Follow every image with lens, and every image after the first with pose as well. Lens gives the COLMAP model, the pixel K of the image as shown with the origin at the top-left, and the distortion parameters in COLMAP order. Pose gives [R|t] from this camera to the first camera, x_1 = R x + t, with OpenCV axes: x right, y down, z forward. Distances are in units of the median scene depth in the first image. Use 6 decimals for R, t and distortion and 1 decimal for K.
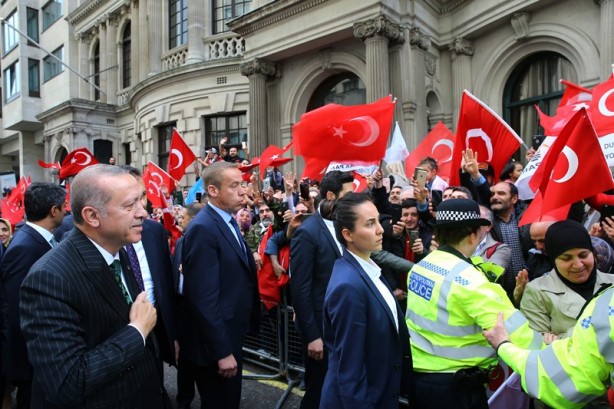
lens RADIAL K [[422.7, 0, 307.0], [0, 422.7, 204.5], [0, 0, 1]] dist [-0.105454, 0.094658]
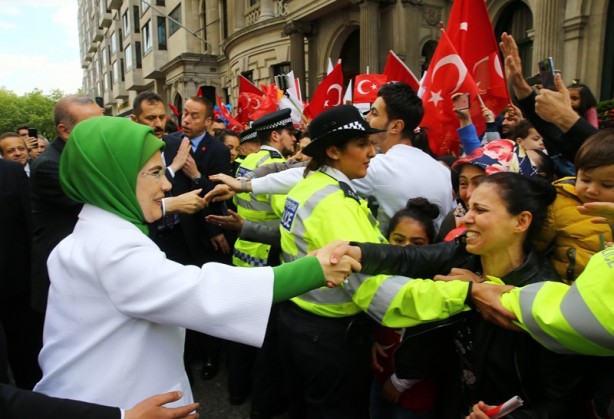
lens RADIAL K [[443.0, 0, 297.6], [0, 443.0, 201.0], [0, 0, 1]] dist [-0.098411, 0.080716]
pose [[0.944926, 0.041556, -0.324635, 0.230764], [0.003441, 0.990590, 0.136820, -0.000919], [0.327266, -0.130402, 0.935891, -0.185687]]
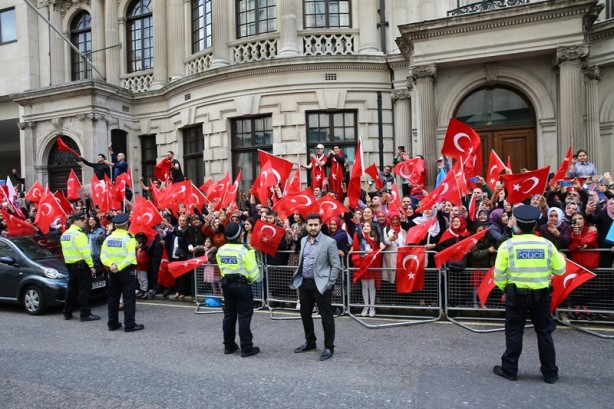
lens RADIAL K [[422.7, 0, 307.0], [0, 422.7, 204.5], [0, 0, 1]] dist [-0.105454, 0.094658]
pose [[0.938580, -0.013184, 0.344809, -0.558716], [0.013986, 0.999902, 0.000164, 0.005093], [-0.344777, 0.004669, 0.938673, 0.079990]]
